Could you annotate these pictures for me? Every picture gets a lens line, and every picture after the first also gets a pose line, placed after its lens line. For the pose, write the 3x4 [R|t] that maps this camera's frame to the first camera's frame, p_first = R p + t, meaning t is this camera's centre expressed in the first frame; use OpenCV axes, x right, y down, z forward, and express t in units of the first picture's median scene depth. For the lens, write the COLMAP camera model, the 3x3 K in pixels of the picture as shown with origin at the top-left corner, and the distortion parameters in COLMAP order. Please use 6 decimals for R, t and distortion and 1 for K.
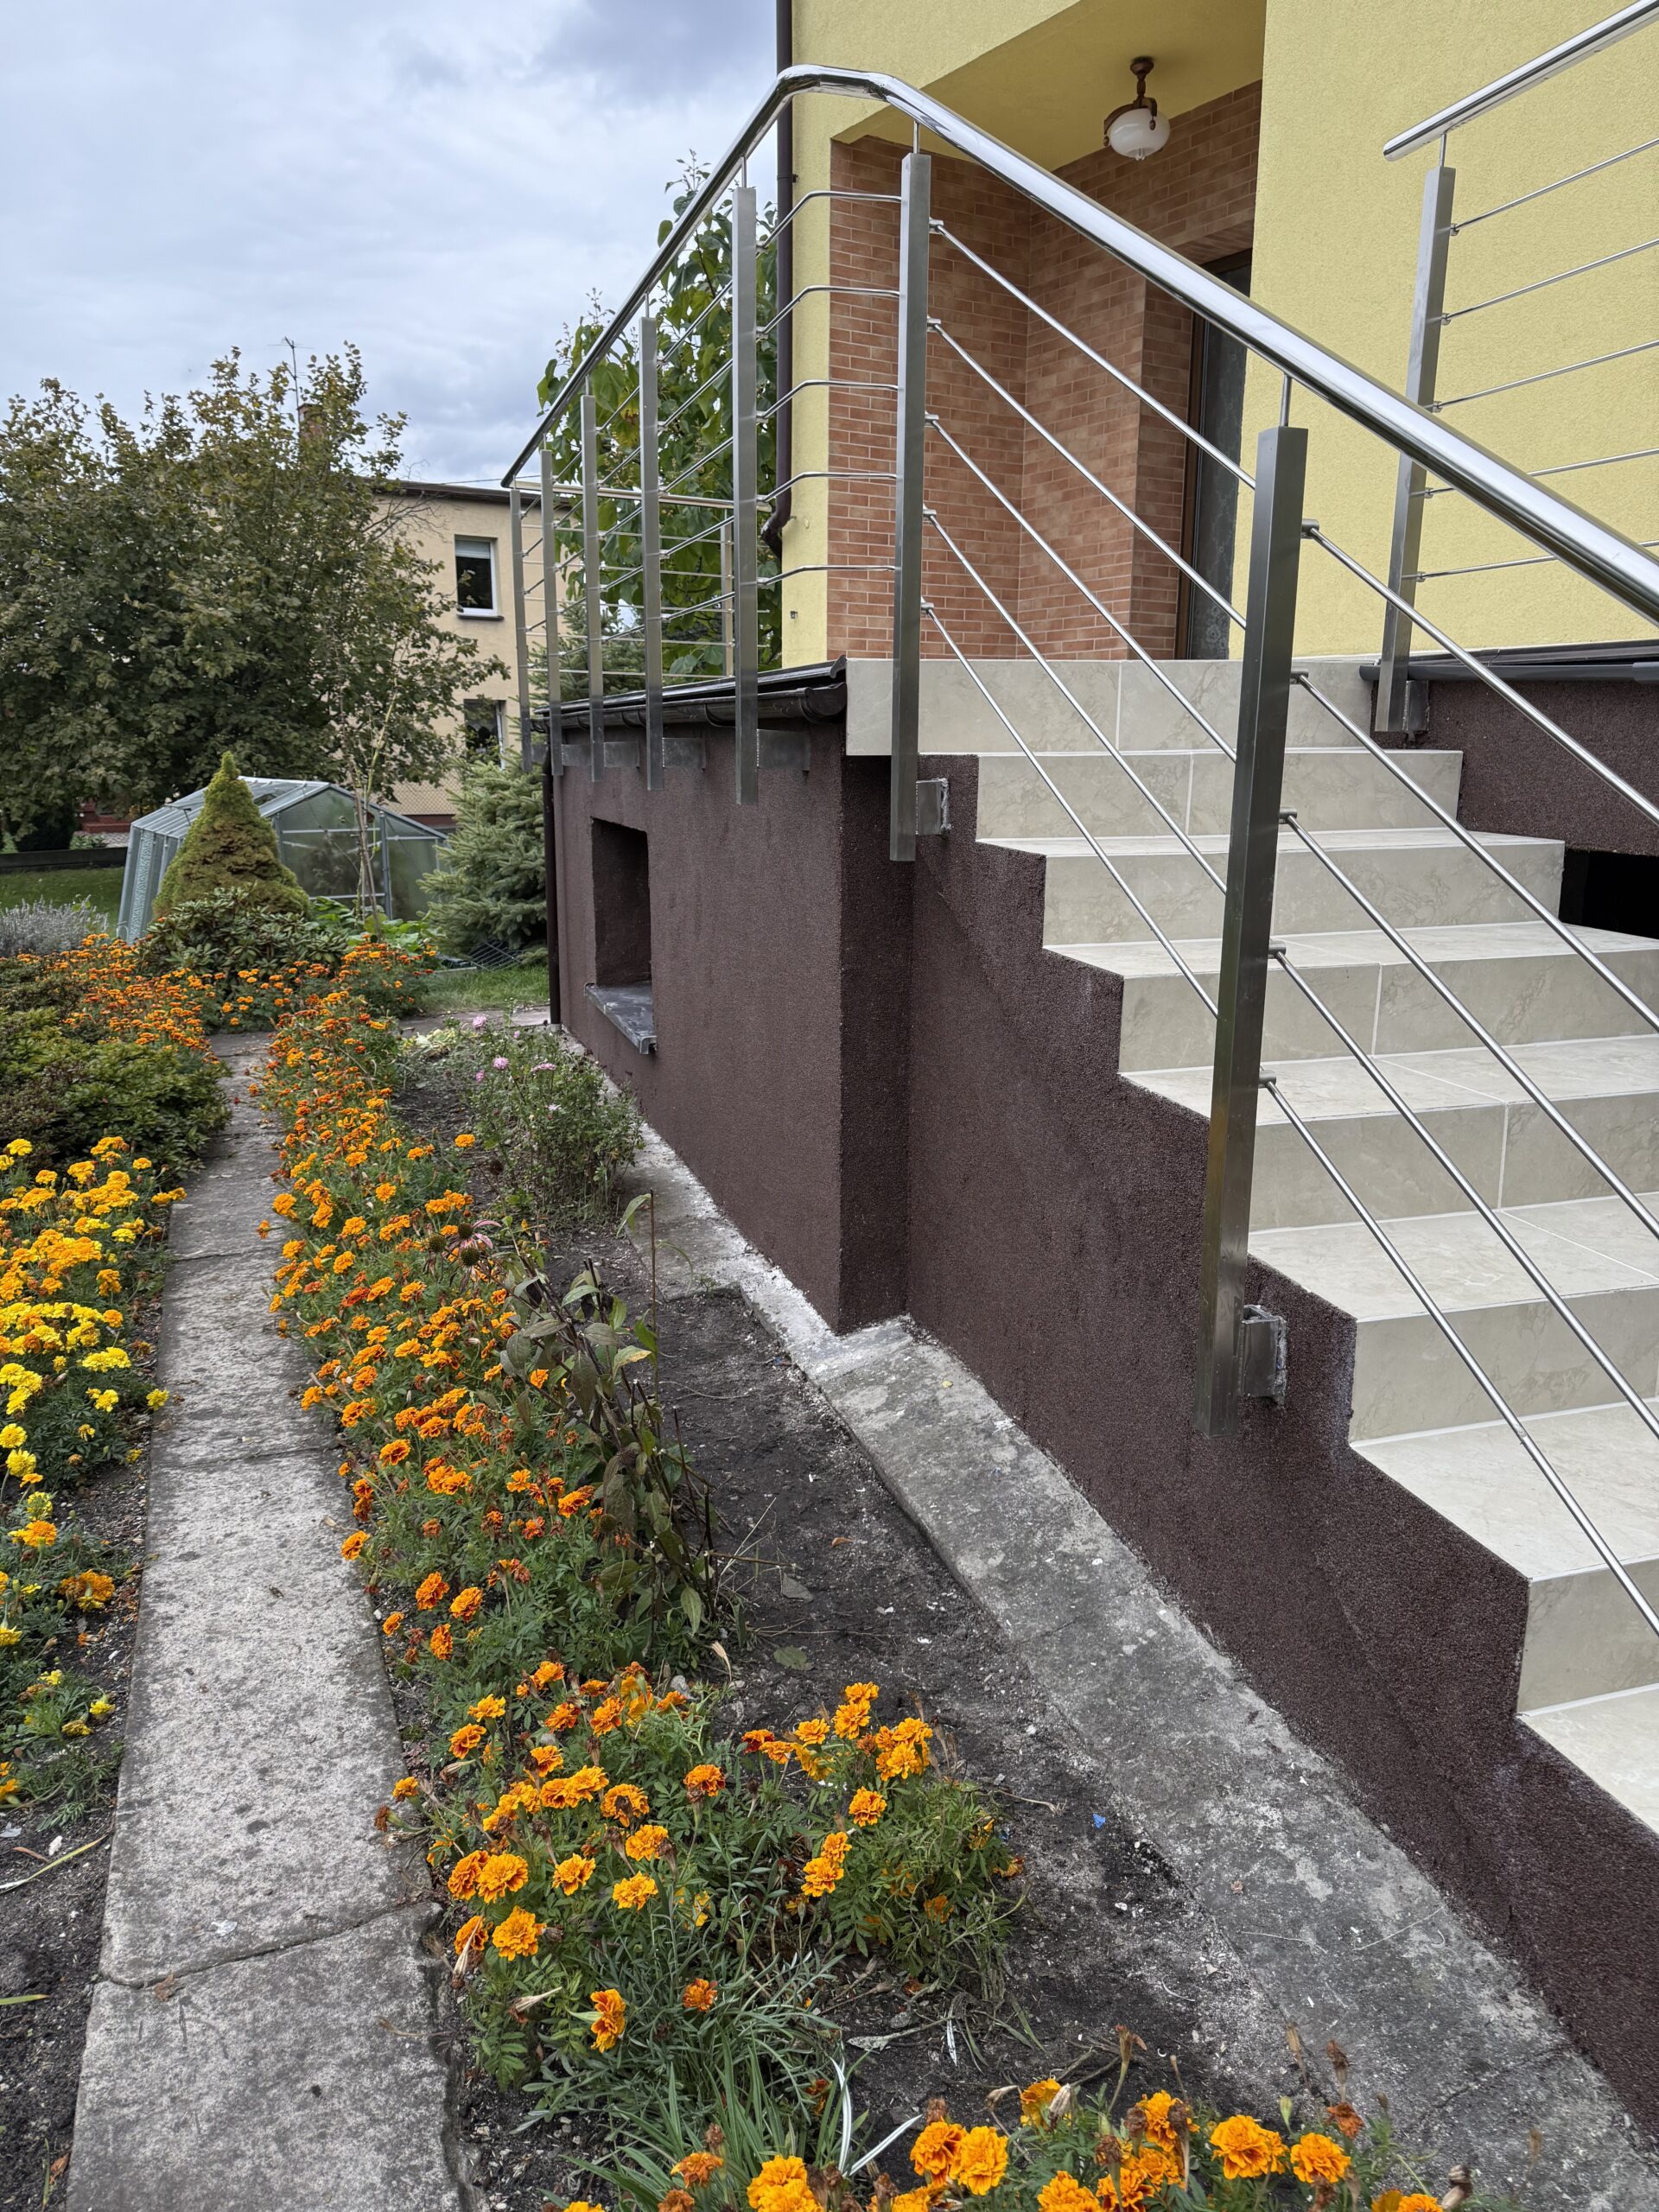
lens RADIAL K [[1540.4, 0, 815.0], [0, 1540.4, 1121.8], [0, 0, 1]] dist [0.000441, -0.009375]
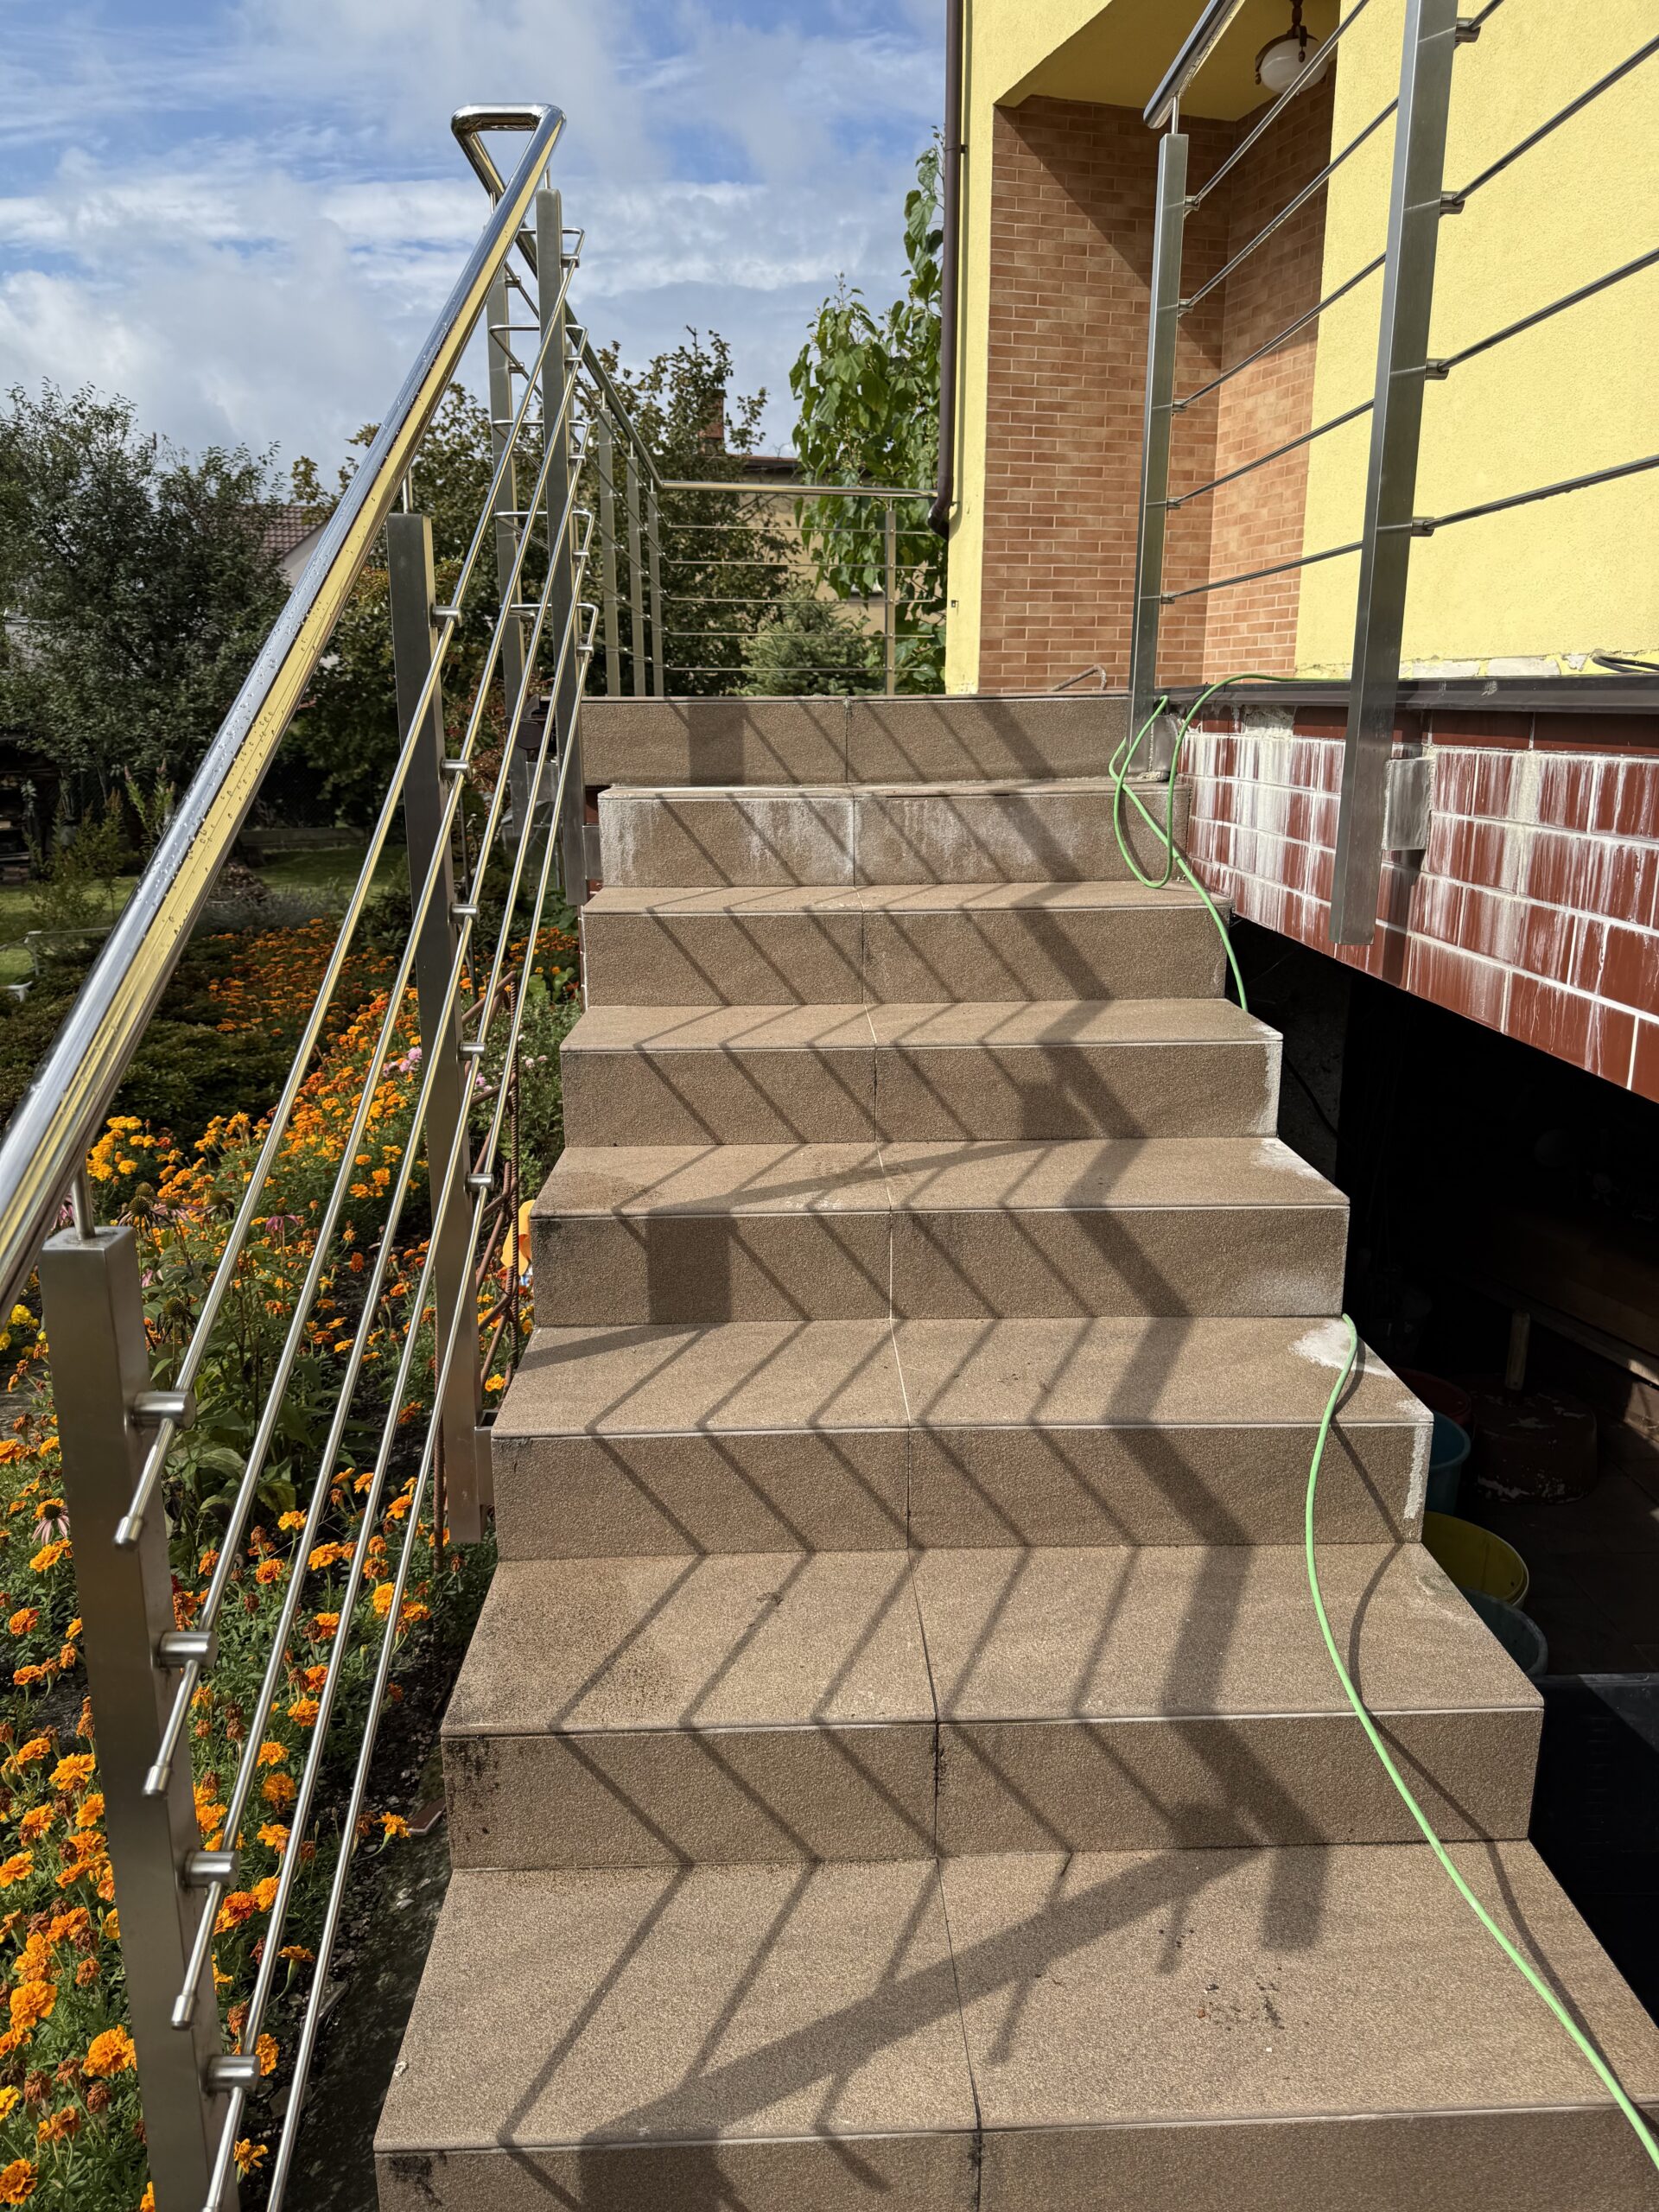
lens RADIAL K [[1534.1, 0, 796.6], [0, 1534.1, 1158.6], [0, 0, 1]] dist [0.002093, -0.030878]
pose [[0.958936, 0.071739, -0.274401, 0.195583], [-0.059527, 0.996841, 0.052587, -0.027340], [0.277307, -0.034093, 0.960176, 0.033825]]
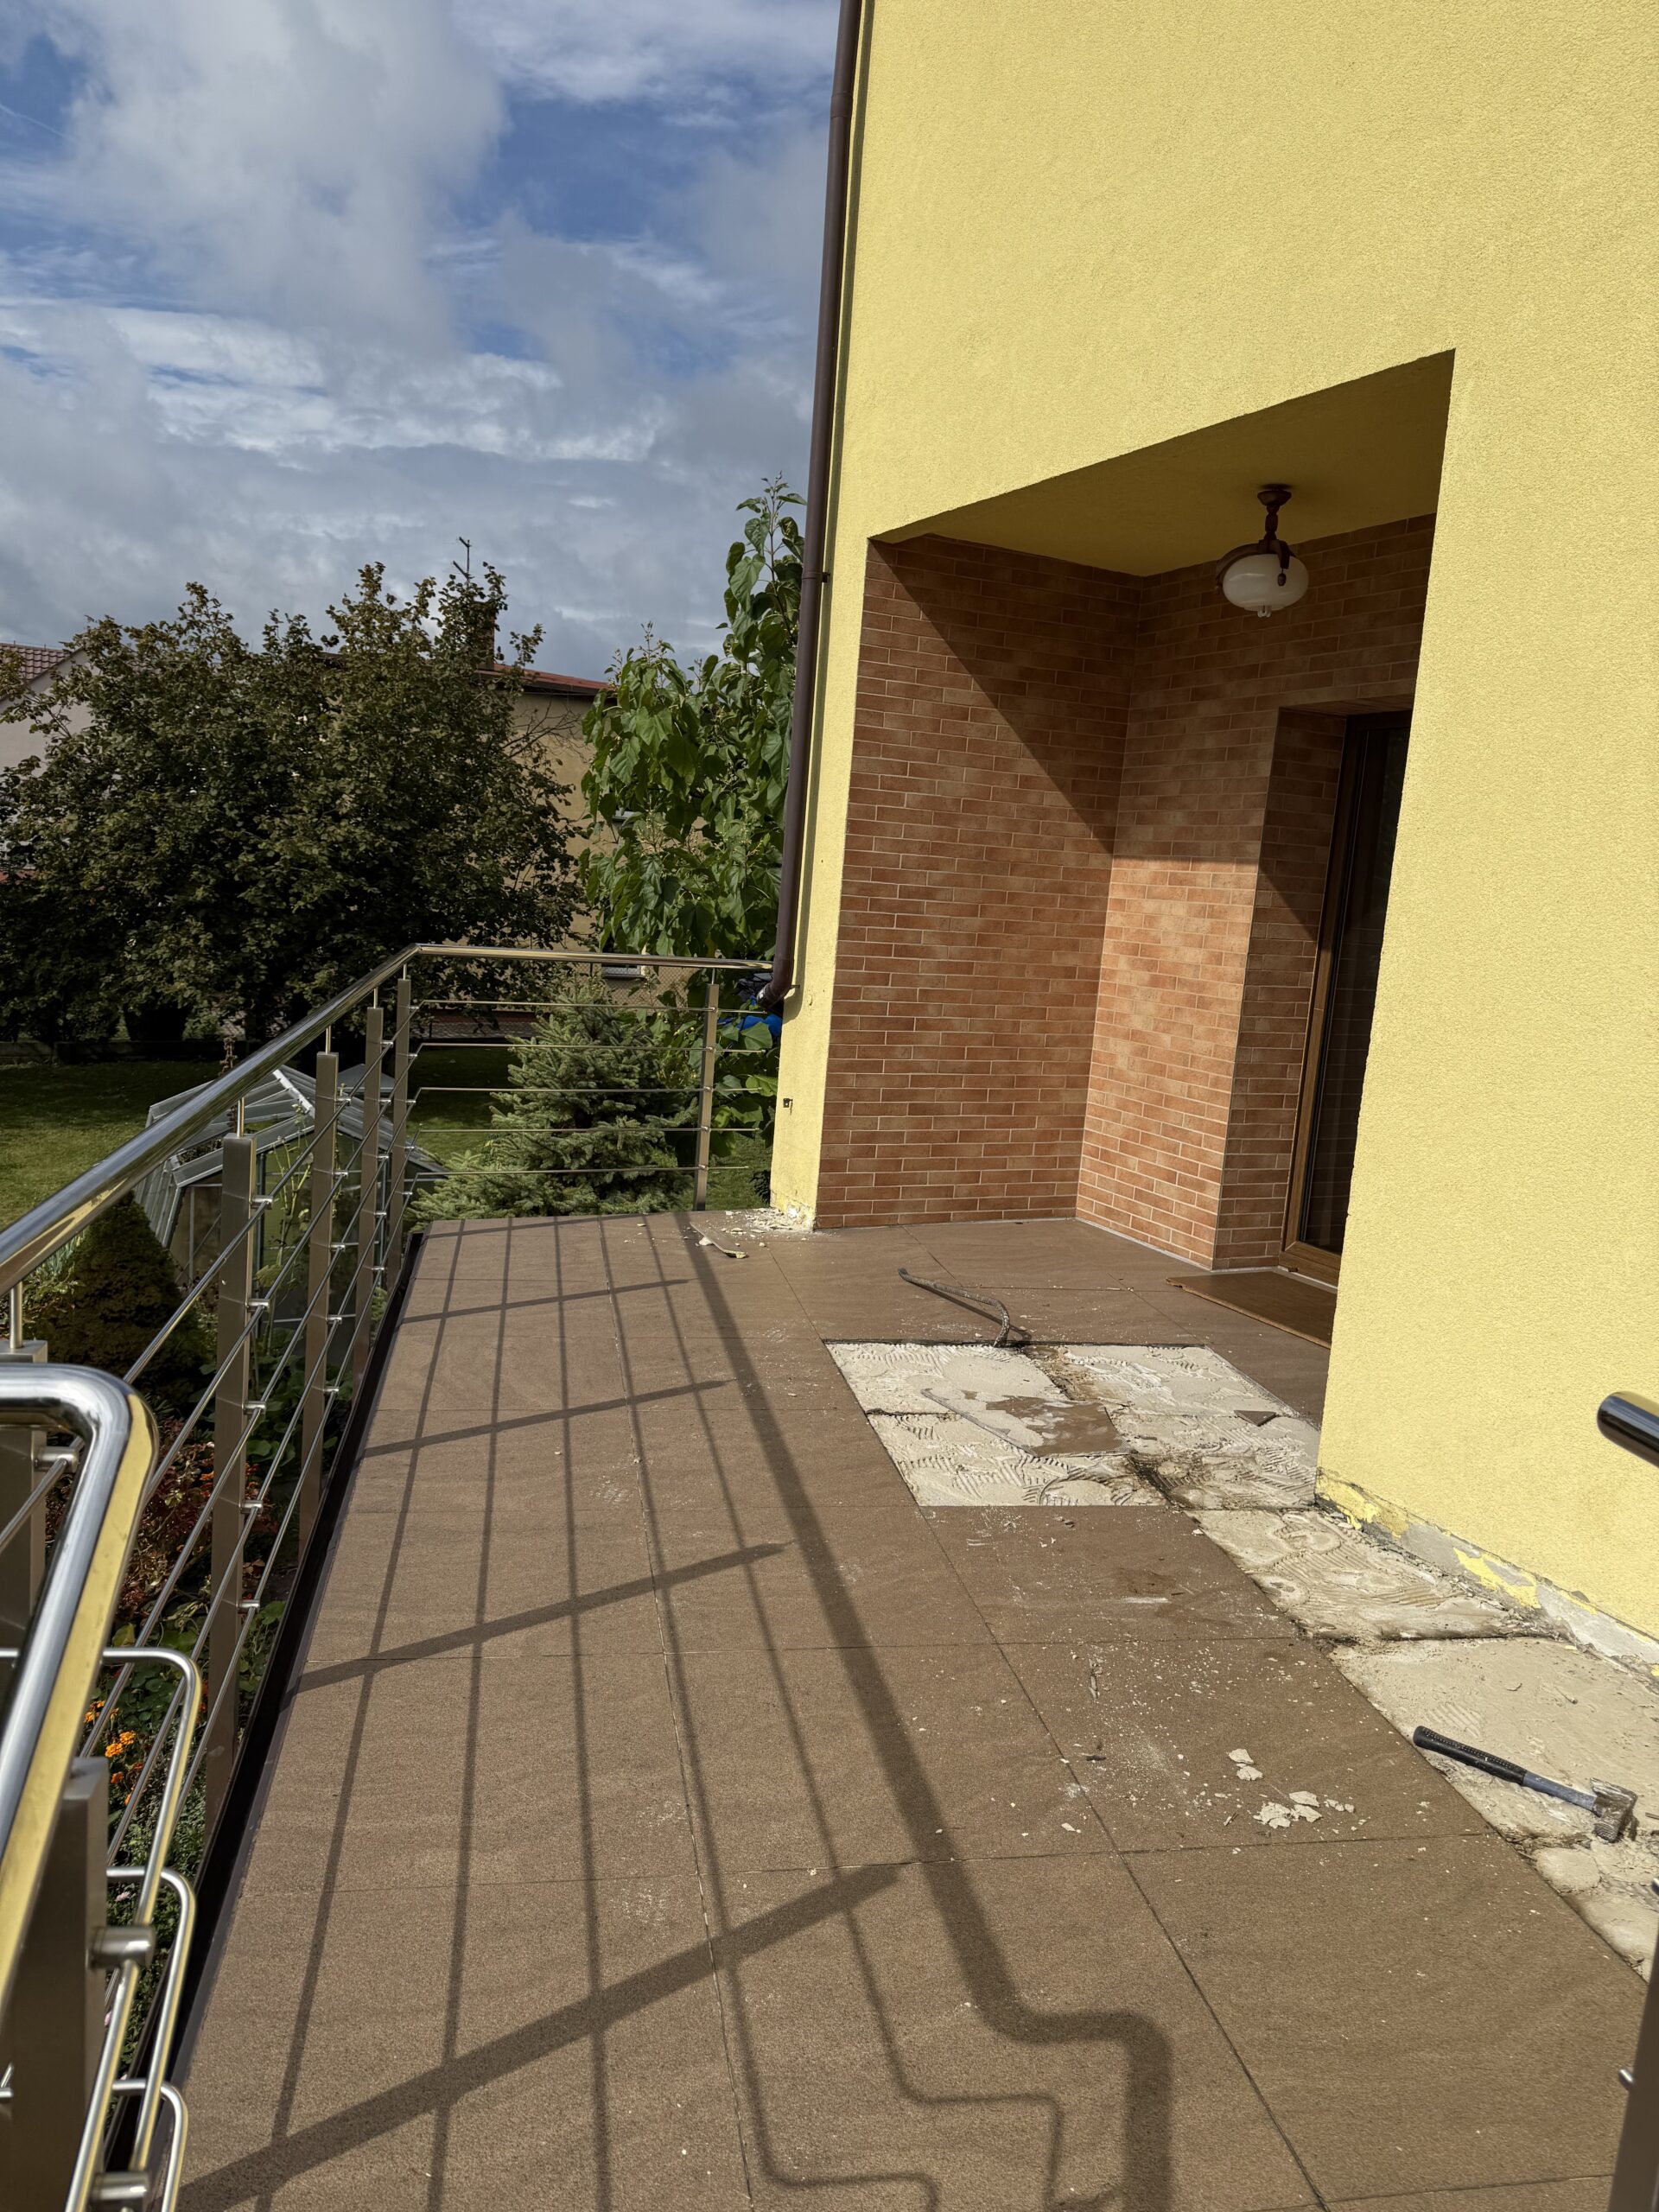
lens RADIAL K [[1542.5, 0, 791.4], [0, 1542.5, 1162.9], [0, 0, 1]] dist [0.050420, -0.061623]
pose [[0.988637, 0.089935, -0.120452, 0.092232], [-0.097556, 0.993483, -0.058935, -0.273208], [0.114367, 0.070016, 0.990968, 0.241447]]
